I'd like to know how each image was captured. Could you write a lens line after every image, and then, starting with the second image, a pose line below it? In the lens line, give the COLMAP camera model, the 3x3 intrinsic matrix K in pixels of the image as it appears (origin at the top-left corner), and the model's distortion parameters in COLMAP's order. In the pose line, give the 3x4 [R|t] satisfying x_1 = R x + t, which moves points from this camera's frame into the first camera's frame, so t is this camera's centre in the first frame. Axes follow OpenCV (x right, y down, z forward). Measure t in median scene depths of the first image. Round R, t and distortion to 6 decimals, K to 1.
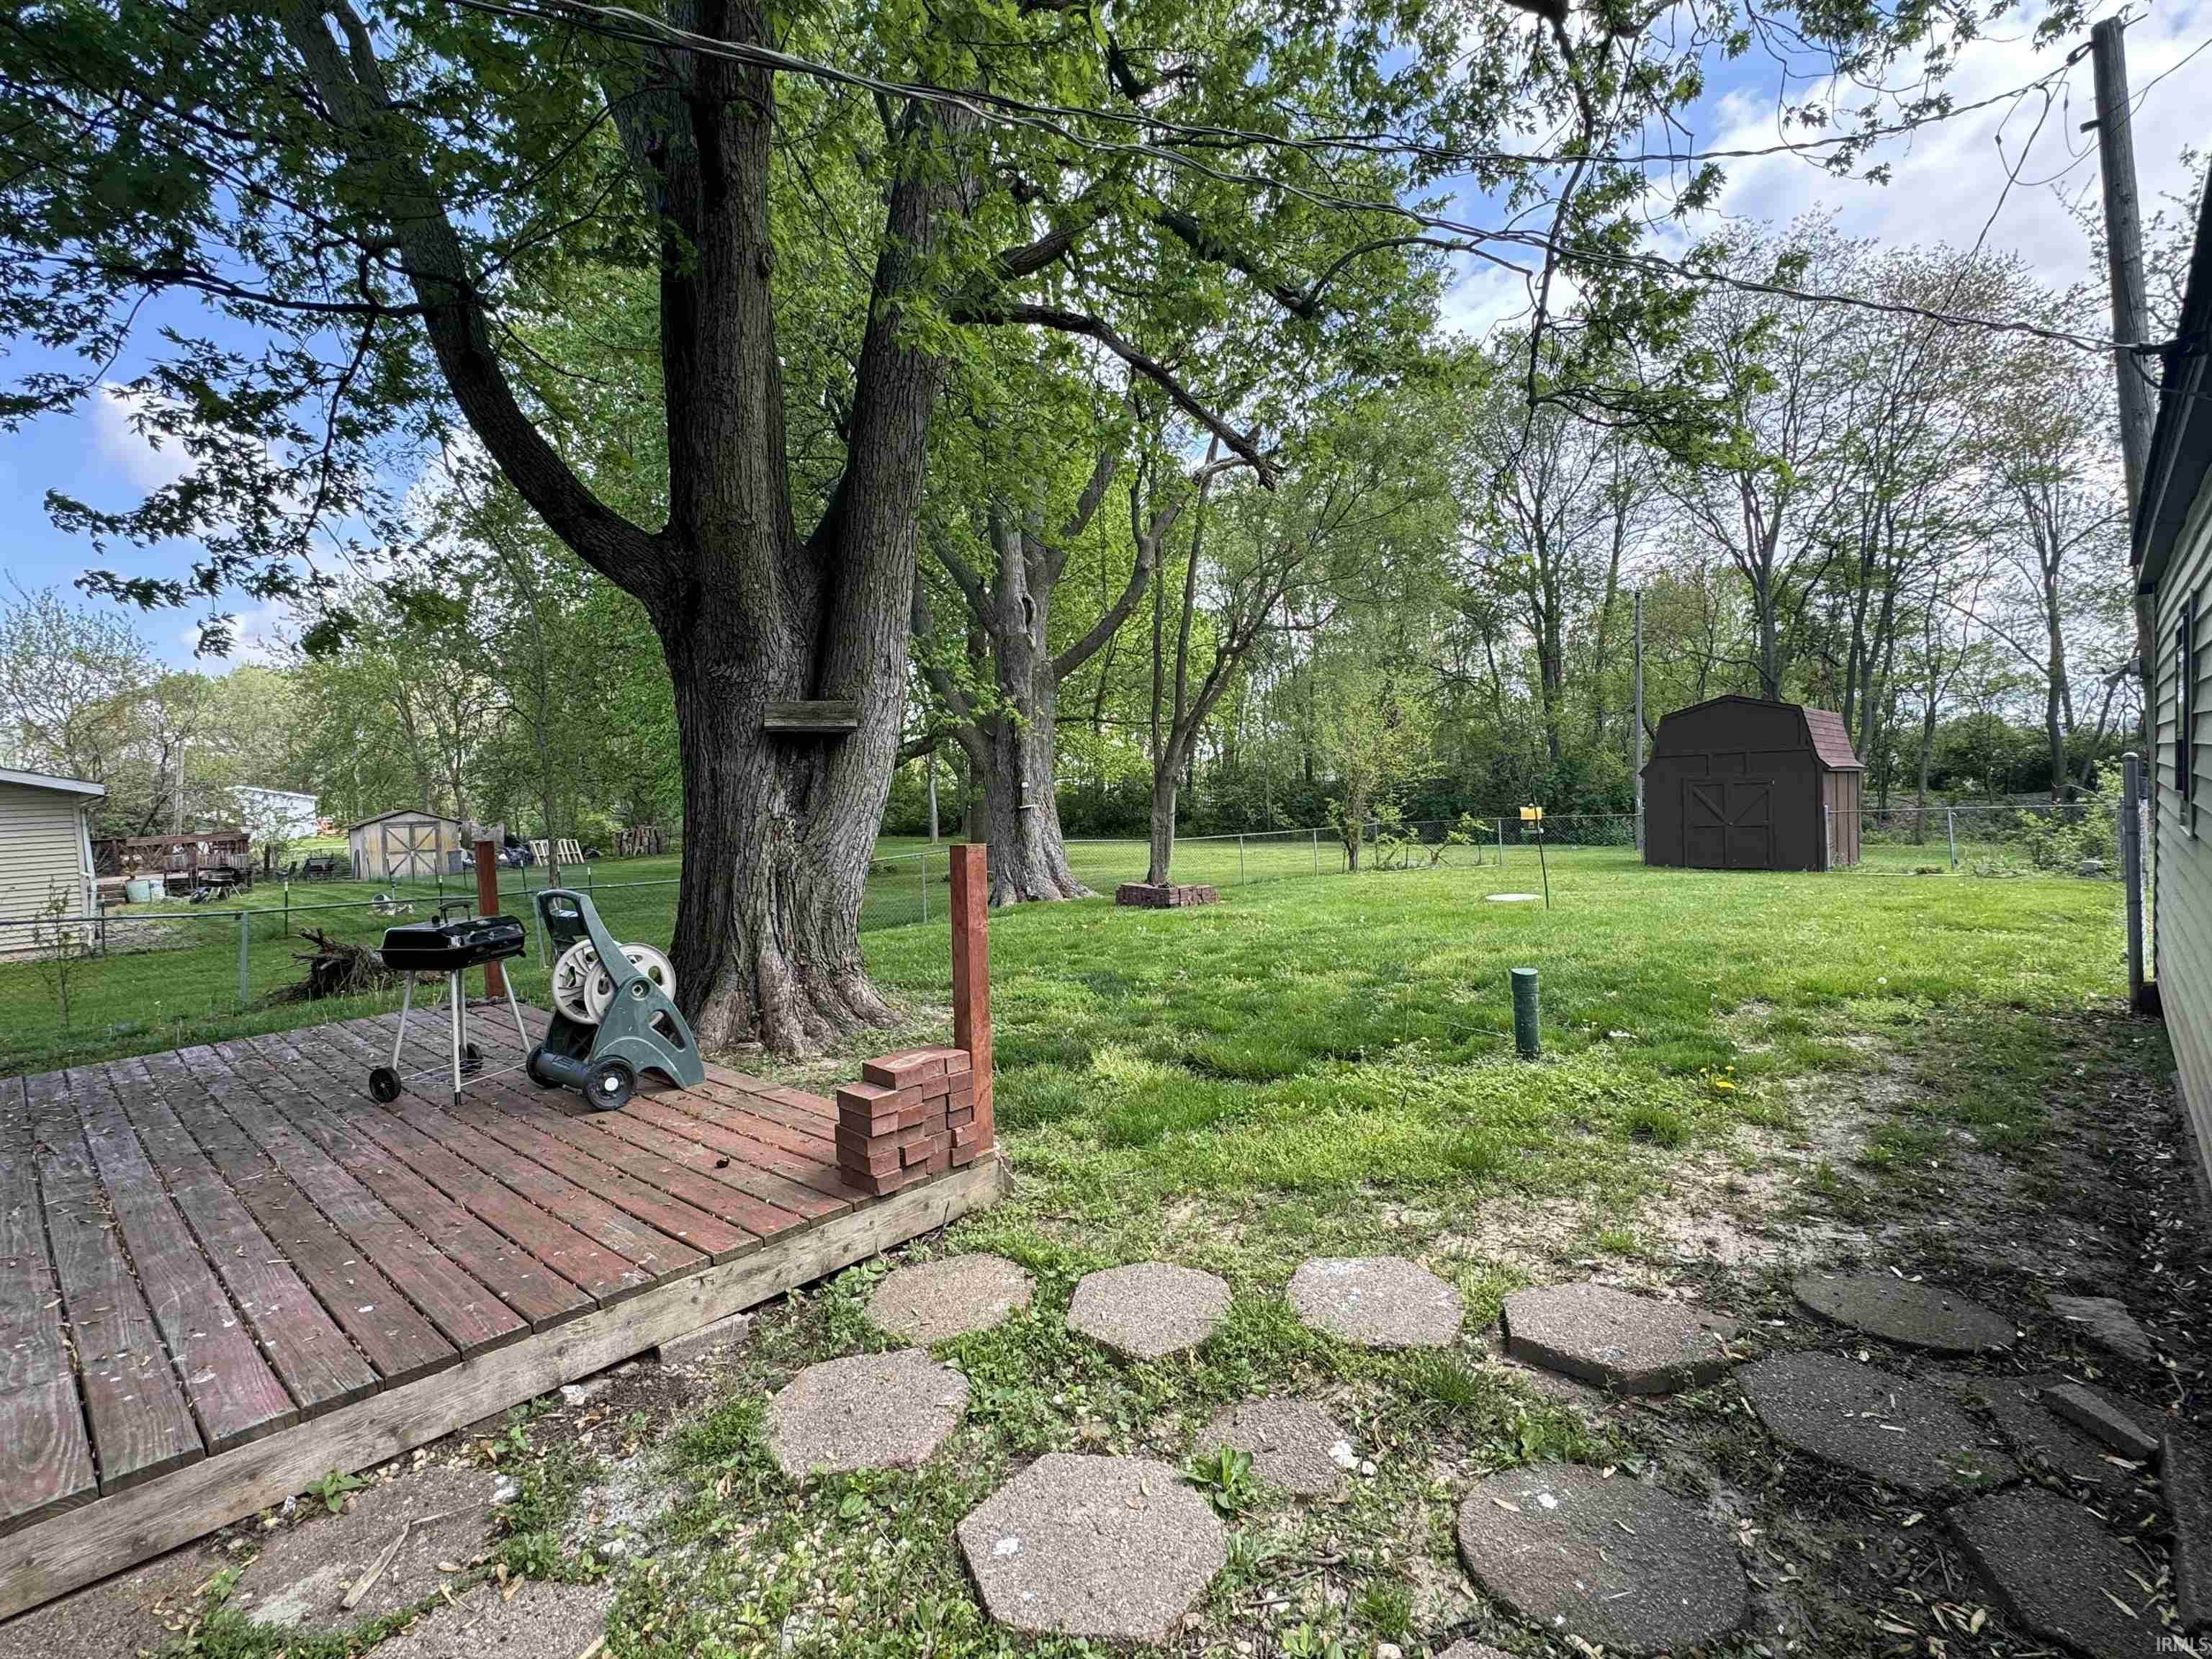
lens RADIAL K [[1049.9, 0, 1104.0], [0, 1049.9, 842.6], [0, 0, 1]] dist [-0.000540, -0.001007]
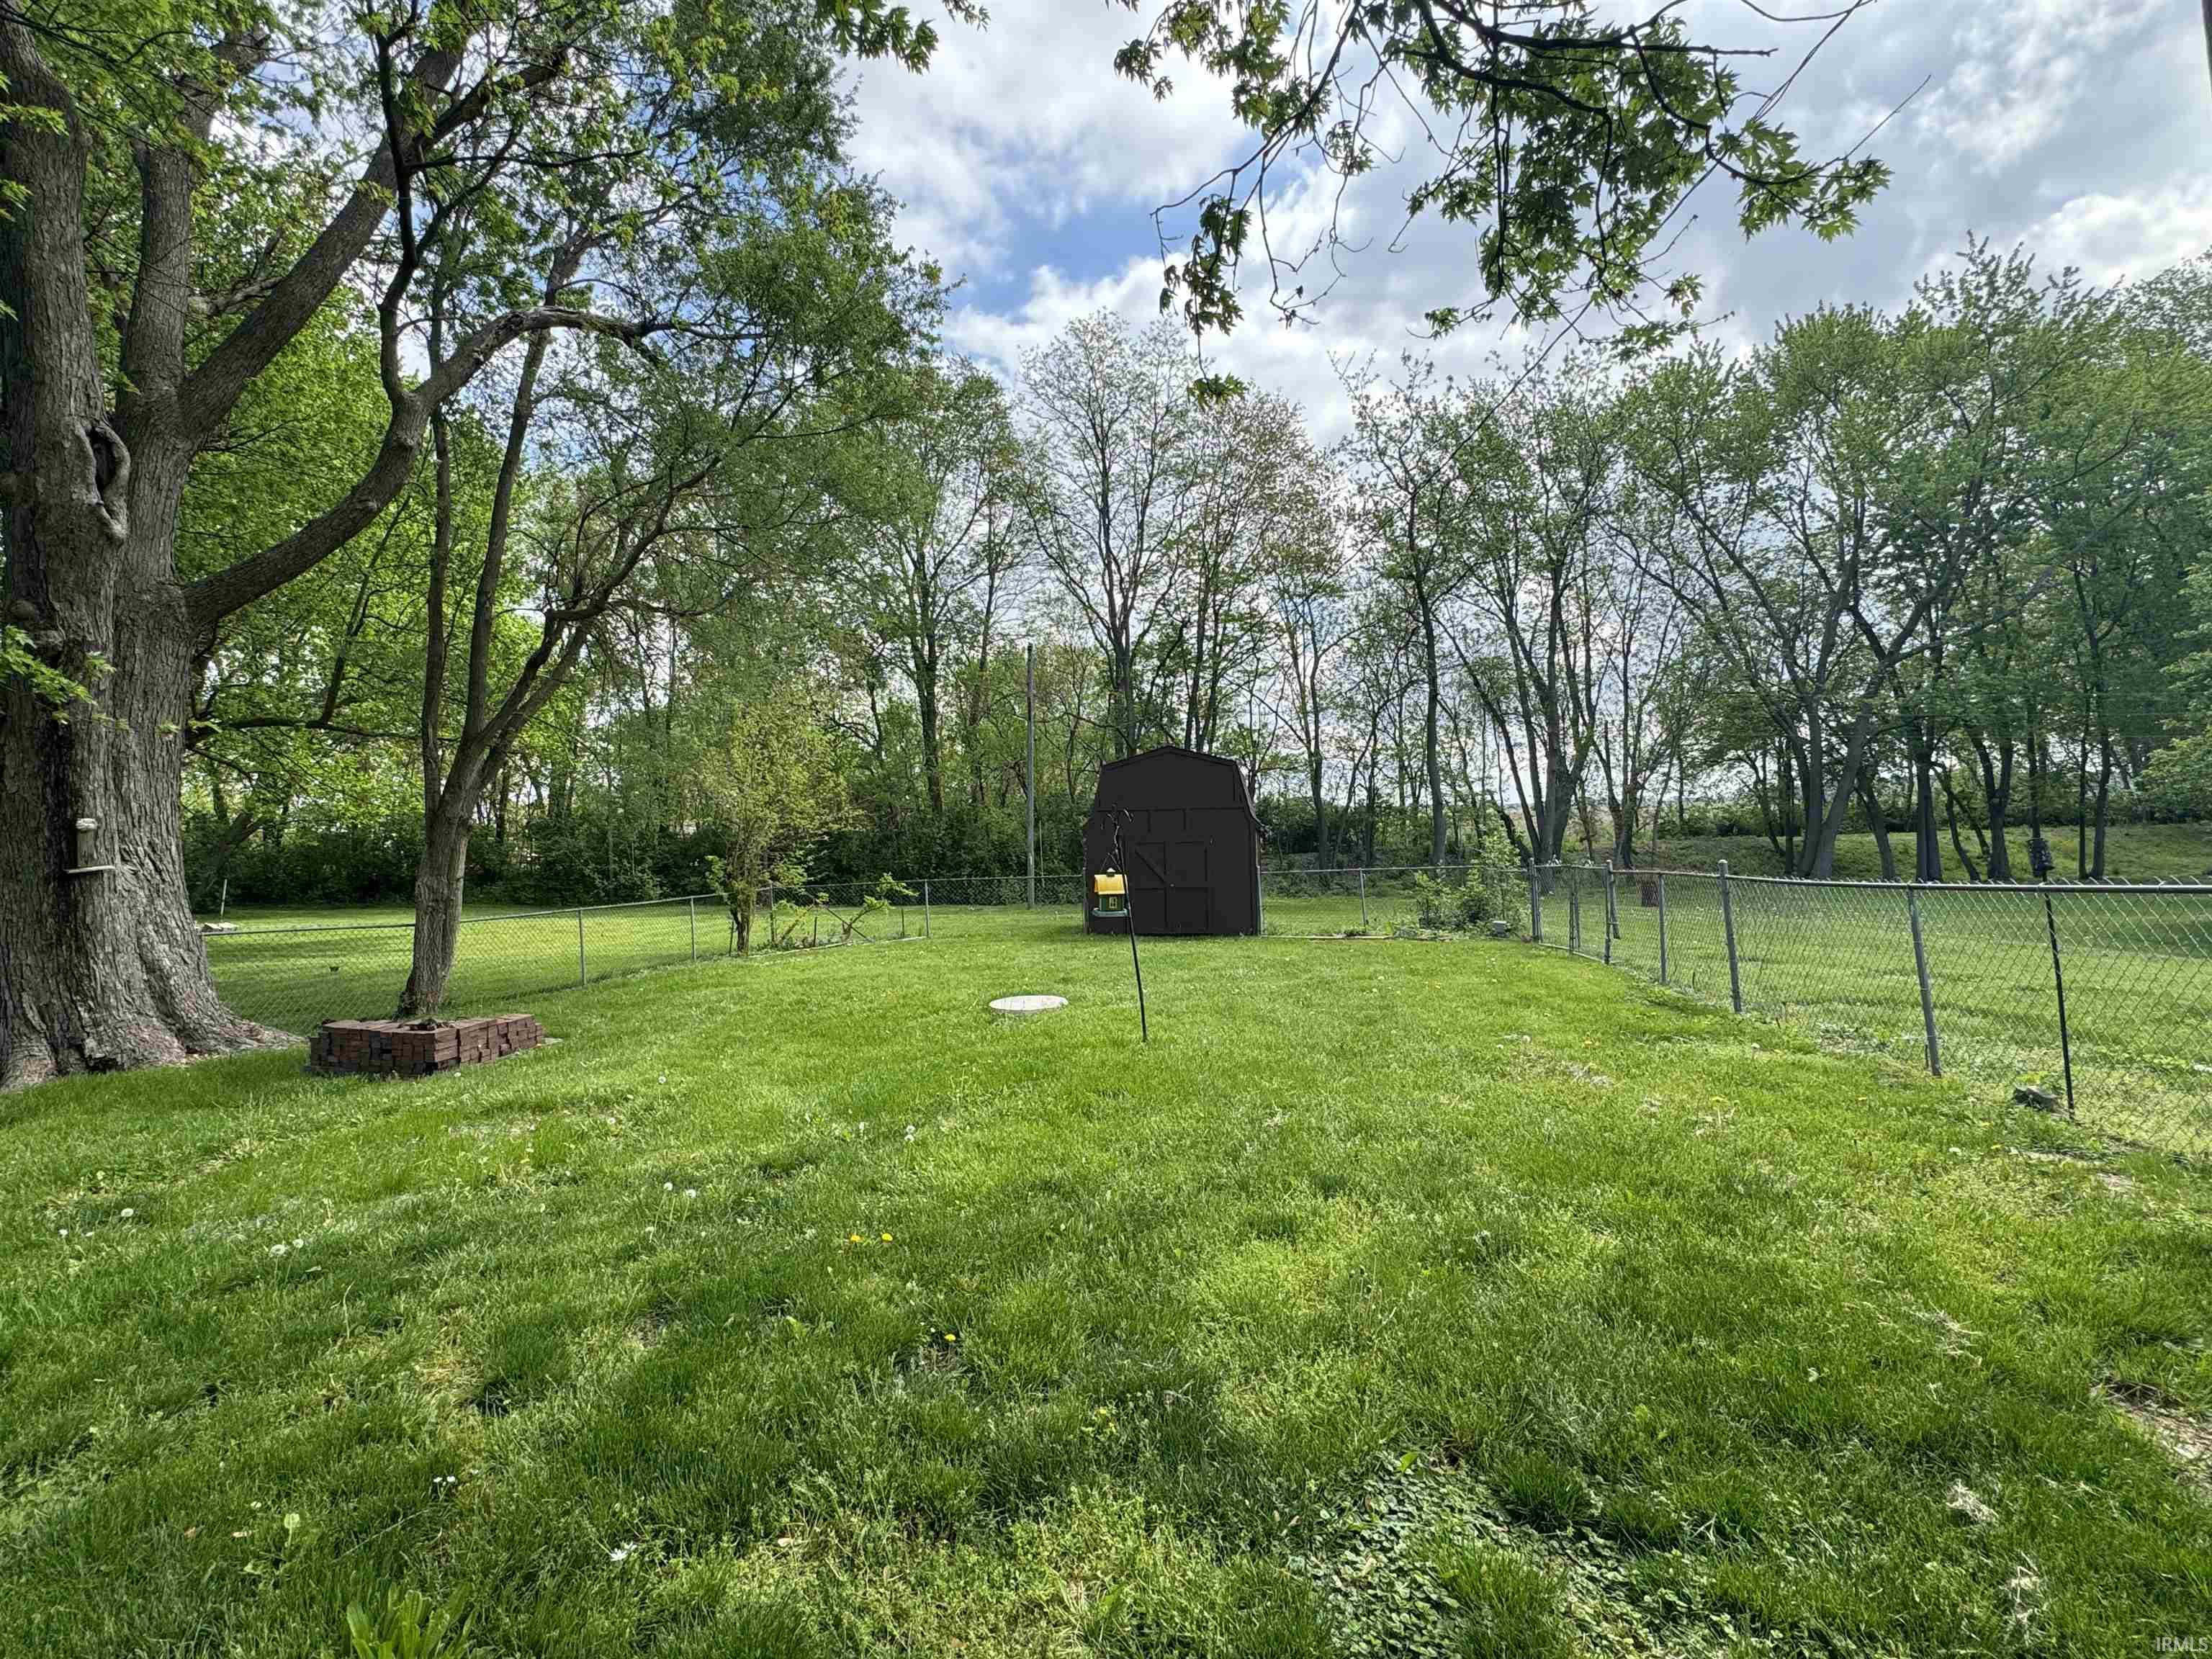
lens RADIAL K [[1049.9, 0, 1103.8], [0, 1049.9, 829.5], [0, 0, 1]] dist [-0.000540, -0.001007]
pose [[0.825089, 0.020532, 0.564629, 0.024230], [0.015837, 0.998106, -0.059438, -0.011364], [-0.564780, 0.057984, 0.823202, 0.234447]]
